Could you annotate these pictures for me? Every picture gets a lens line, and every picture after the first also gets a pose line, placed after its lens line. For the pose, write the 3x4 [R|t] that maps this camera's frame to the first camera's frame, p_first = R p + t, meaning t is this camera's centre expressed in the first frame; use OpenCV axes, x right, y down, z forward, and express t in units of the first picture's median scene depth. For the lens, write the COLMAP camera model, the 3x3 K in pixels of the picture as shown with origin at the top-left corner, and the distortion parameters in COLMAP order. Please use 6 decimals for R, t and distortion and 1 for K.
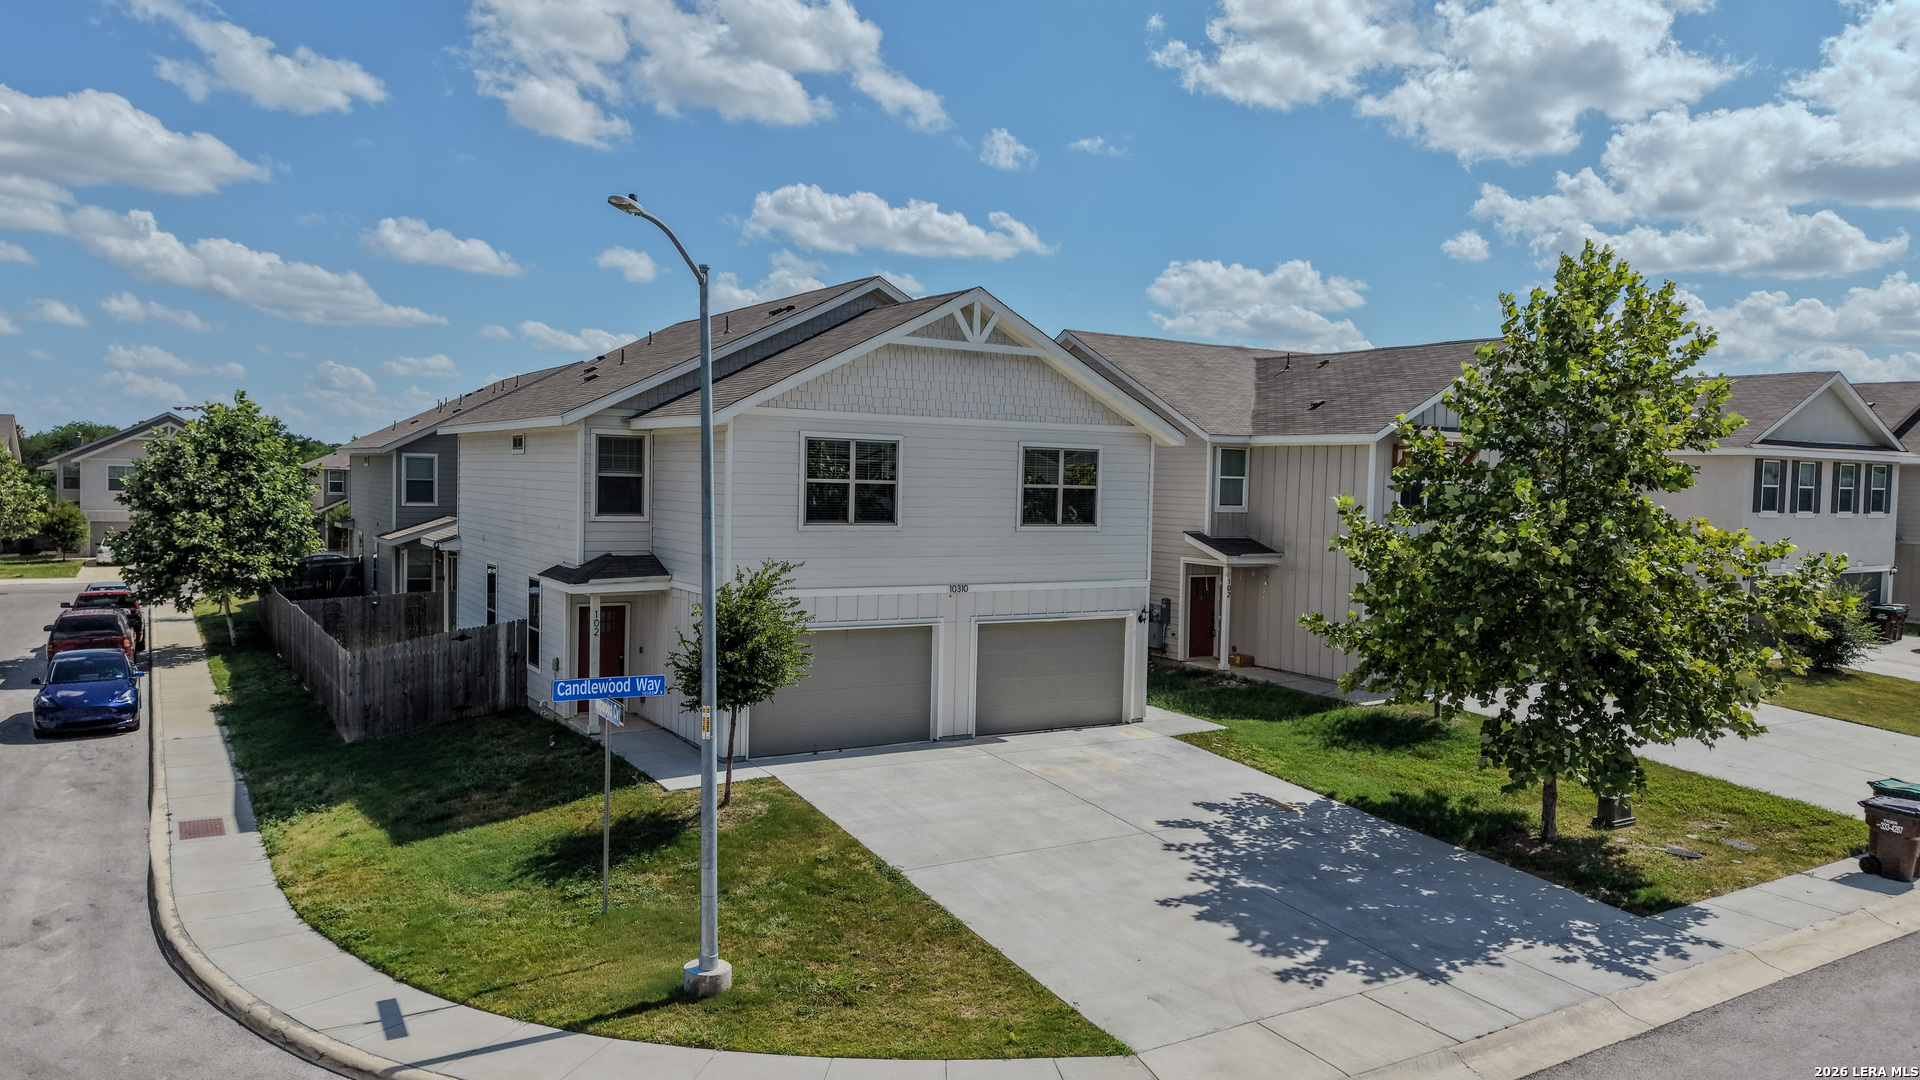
lens RADIAL K [[1331.9, 0, 969.1], [0, 1331.9, 516.8], [0, 0, 1]] dist [0.035042, -0.049821]
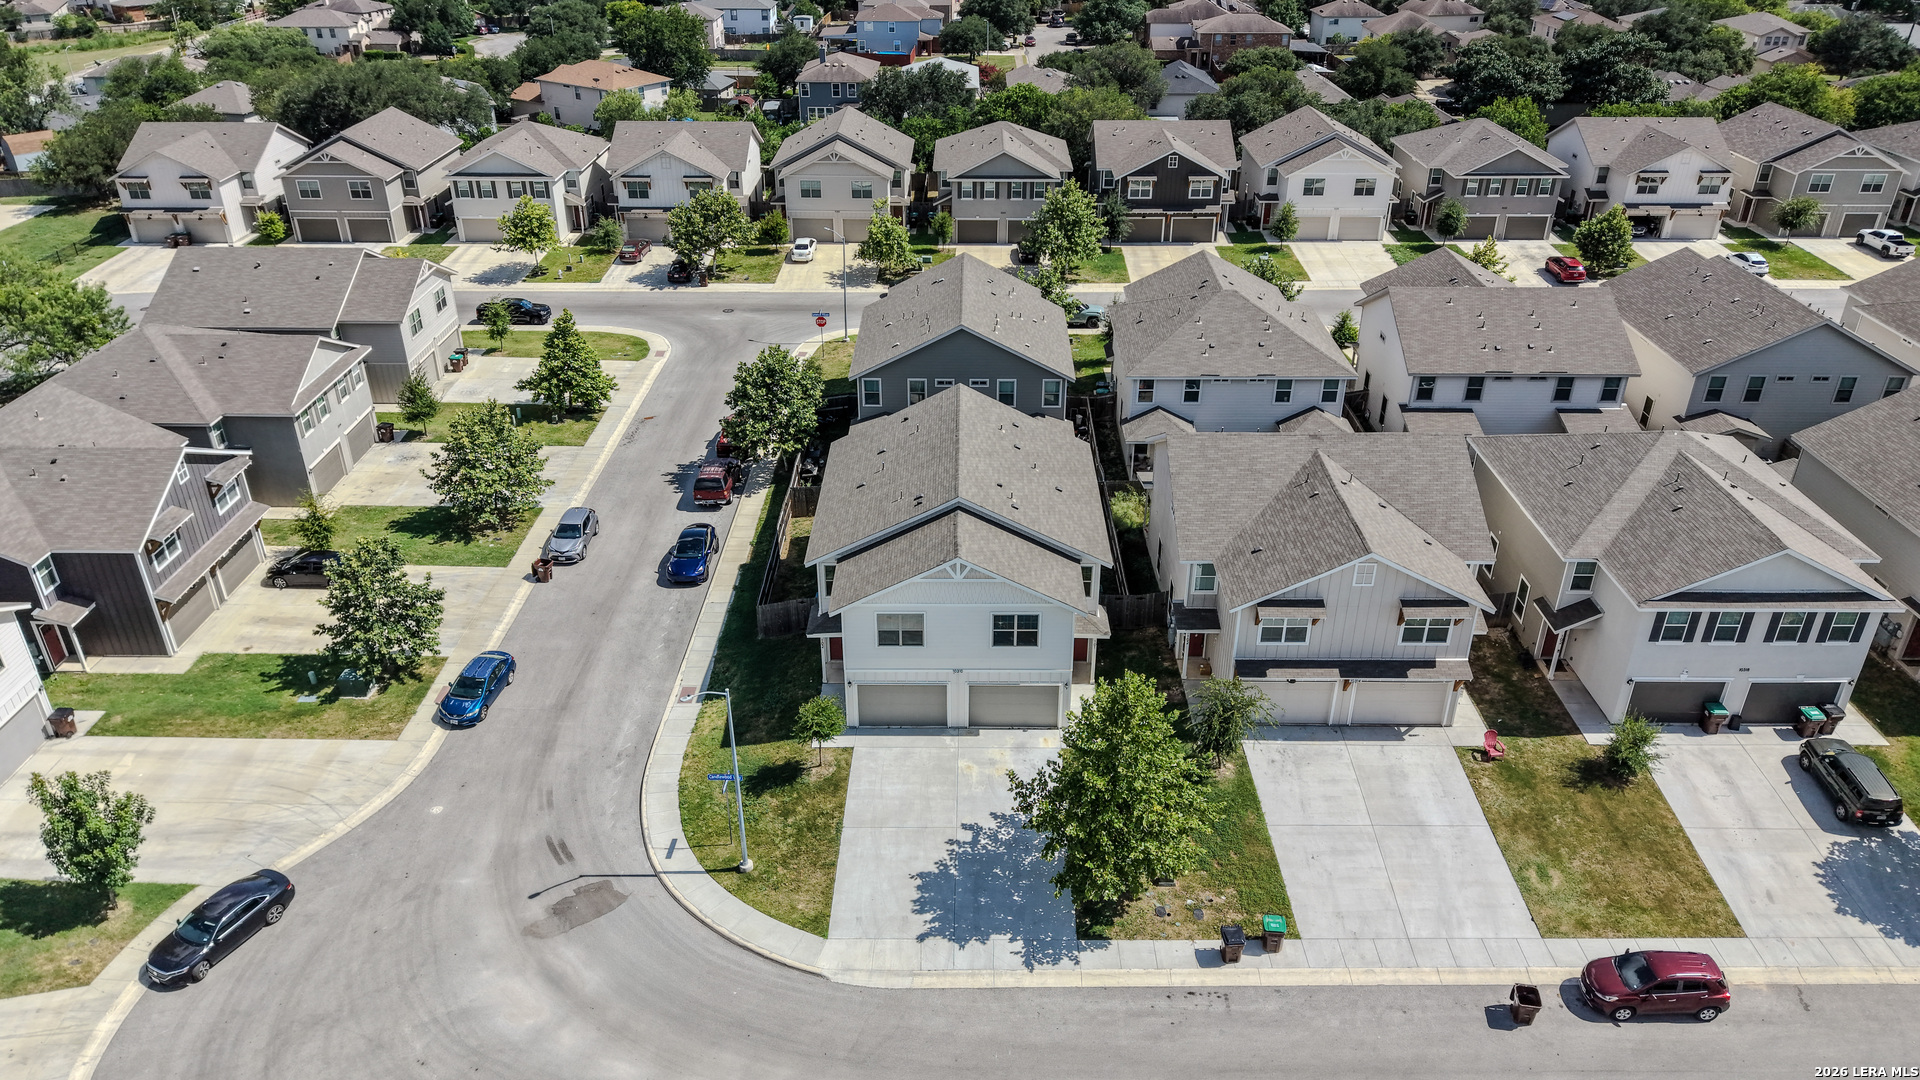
lens RADIAL K [[1331.9, 0, 969.1], [0, 1331.9, 516.8], [0, 0, 1]] dist [0.035042, -0.049821]
pose [[0.850045, 0.226462, -0.475539, 1.010906], [-0.000021, 0.902864, 0.429927, -1.138729], [0.526710, -0.365448, 0.767480, -0.578121]]
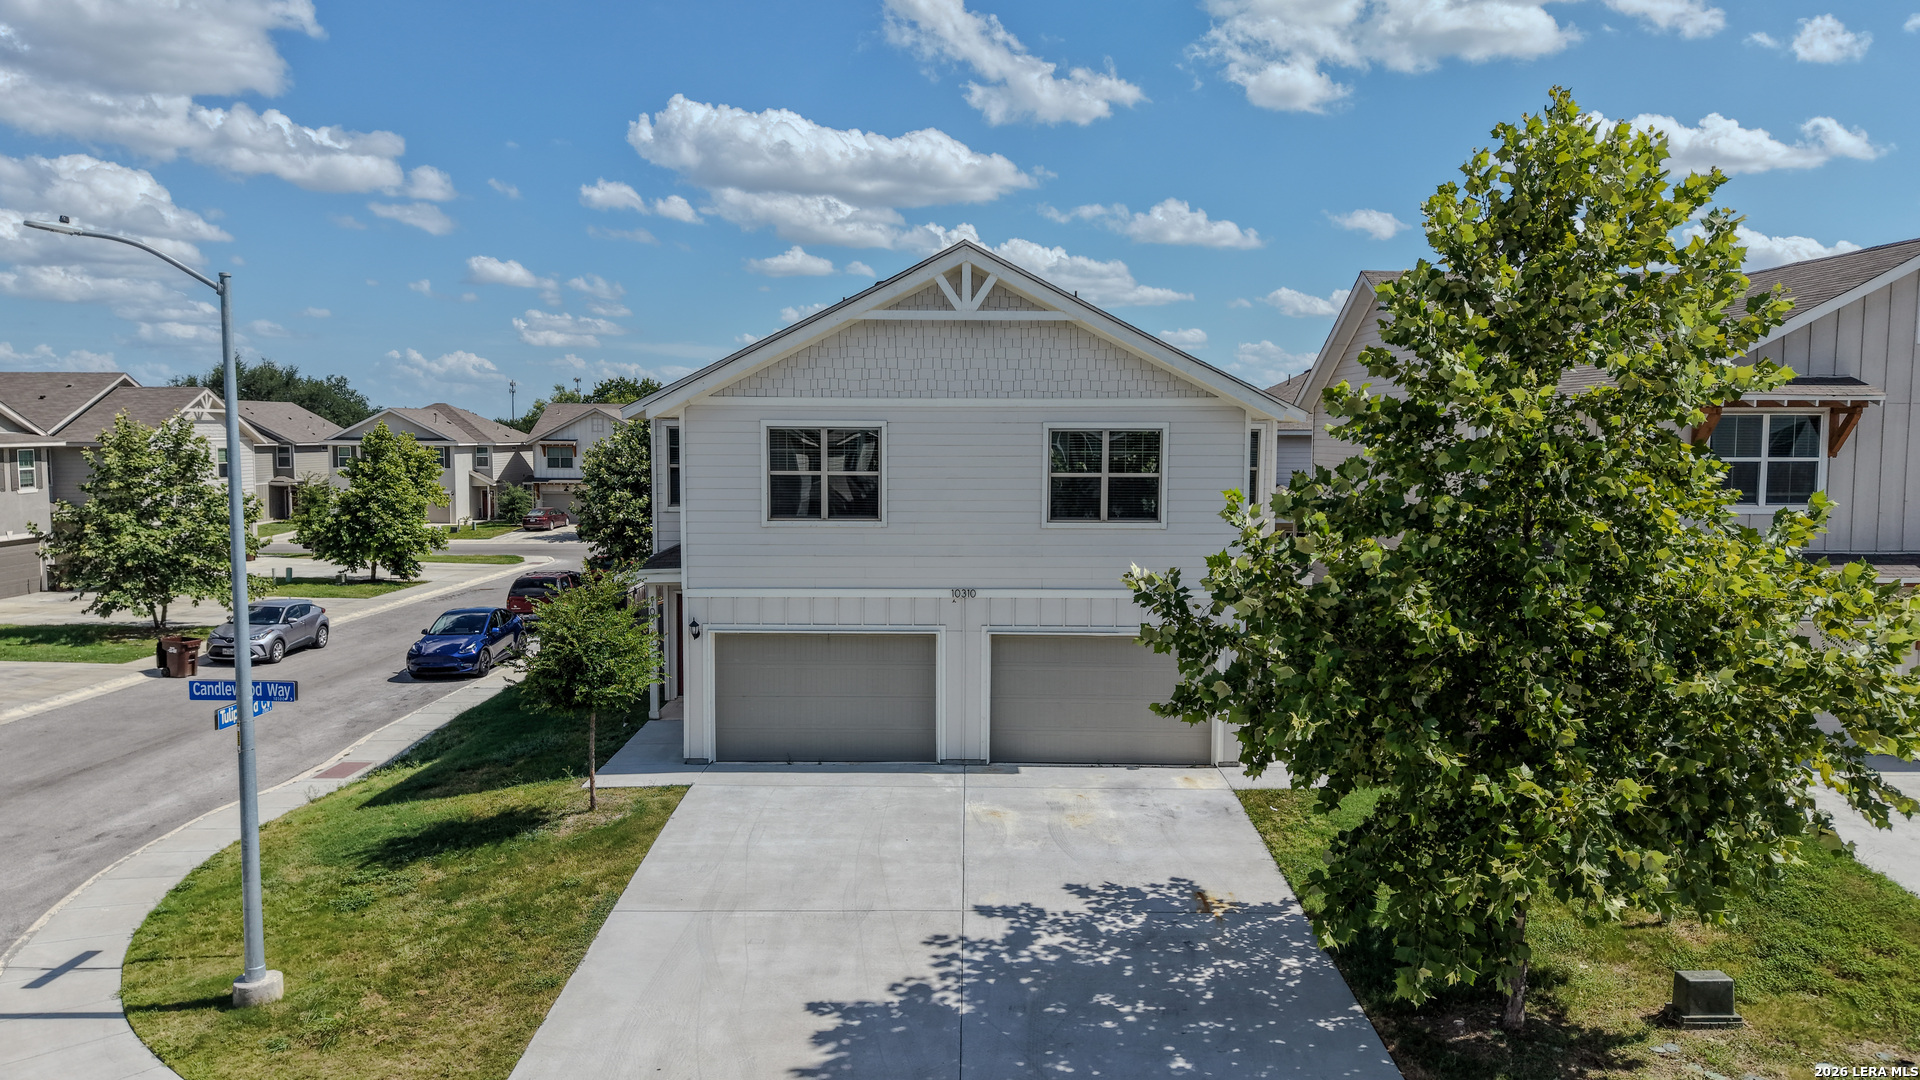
lens RADIAL K [[1322.8, 0, 961.8], [0, 1322.8, 514.5], [0, 0, 1]] dist [-0.010011, 0.001140]
pose [[0.850815, 0.010896, -0.525353, 0.460905], [0.002222, 0.999701, 0.024333, -0.019562], [0.525461, -0.021871, 0.850537, 0.269514]]
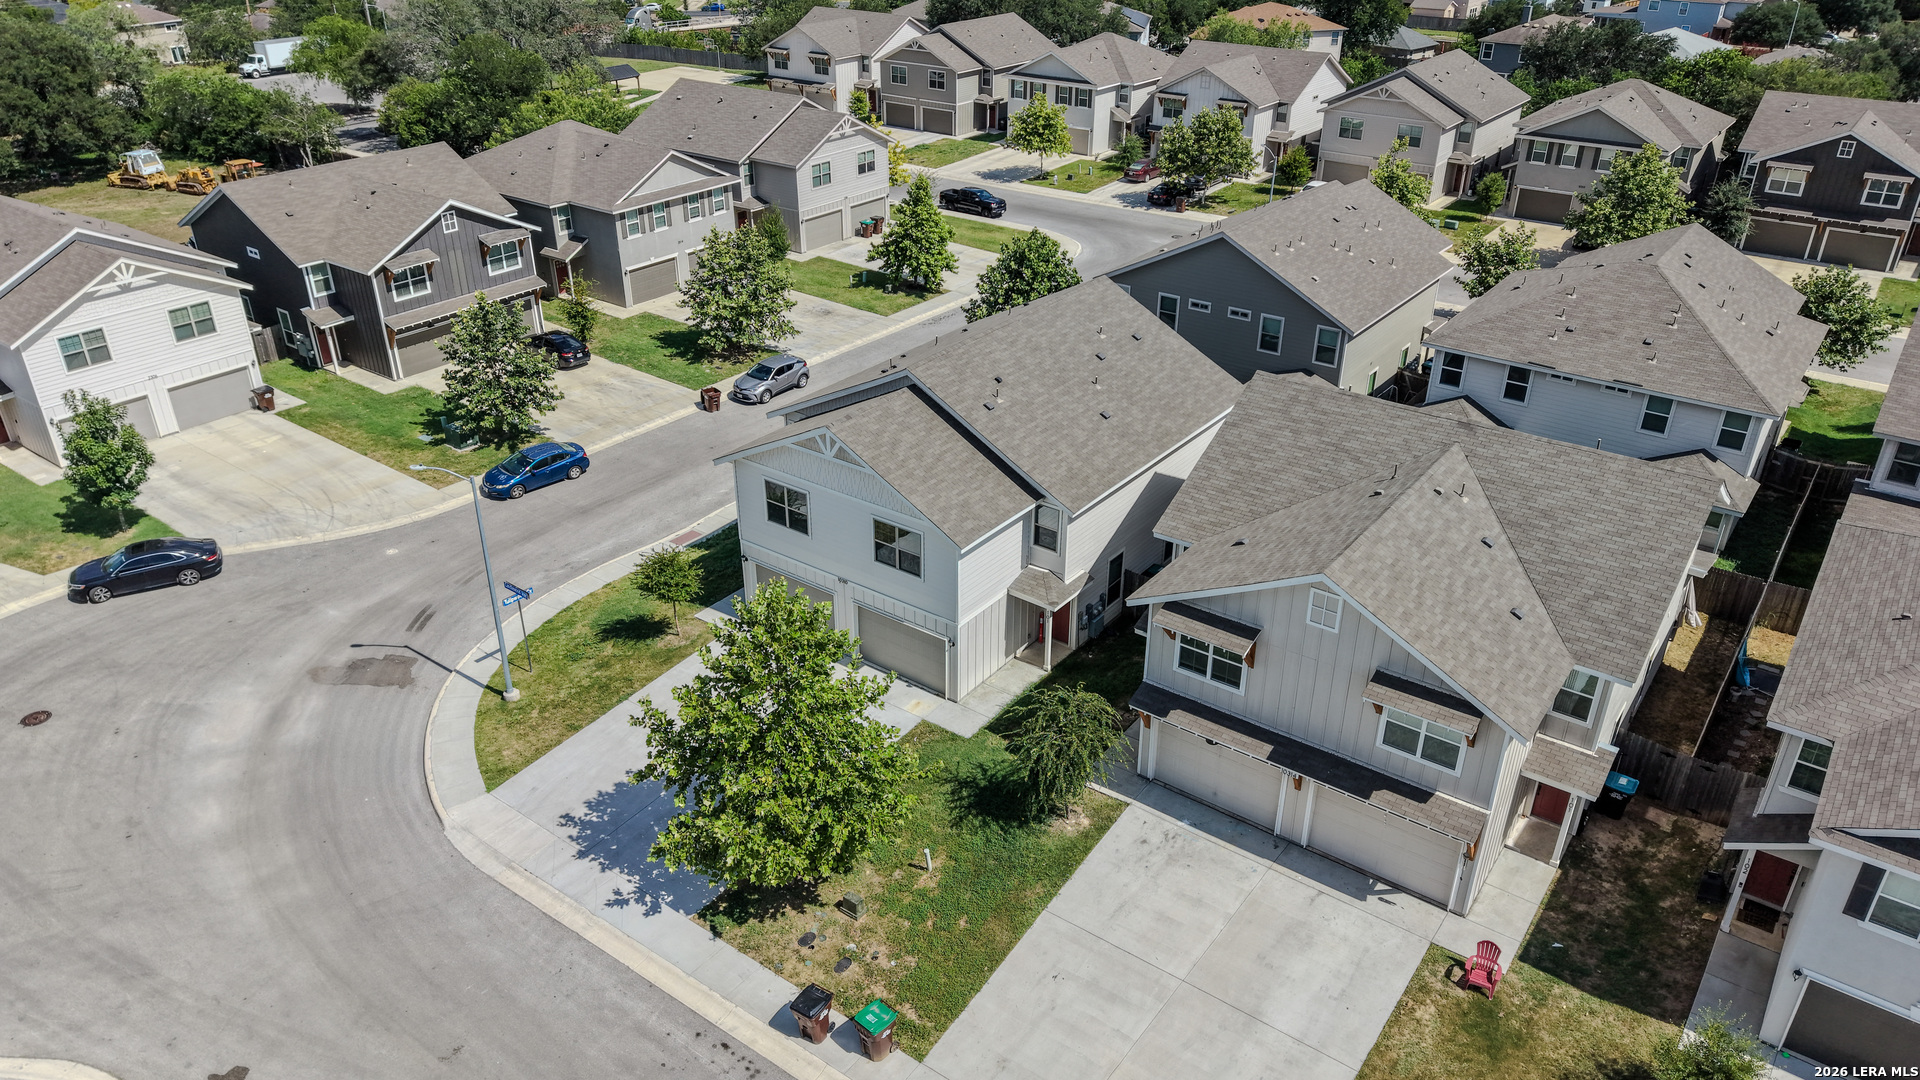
lens RADIAL K [[1331.9, 0, 969.1], [0, 1331.9, 516.8], [0, 0, 1]] dist [0.035042, -0.049821]
pose [[0.368707, 0.404108, -0.837109, 1.505492], [-0.021447, 0.904016, 0.426960, -0.782748], [0.929298, -0.139469, 0.341984, 0.591894]]
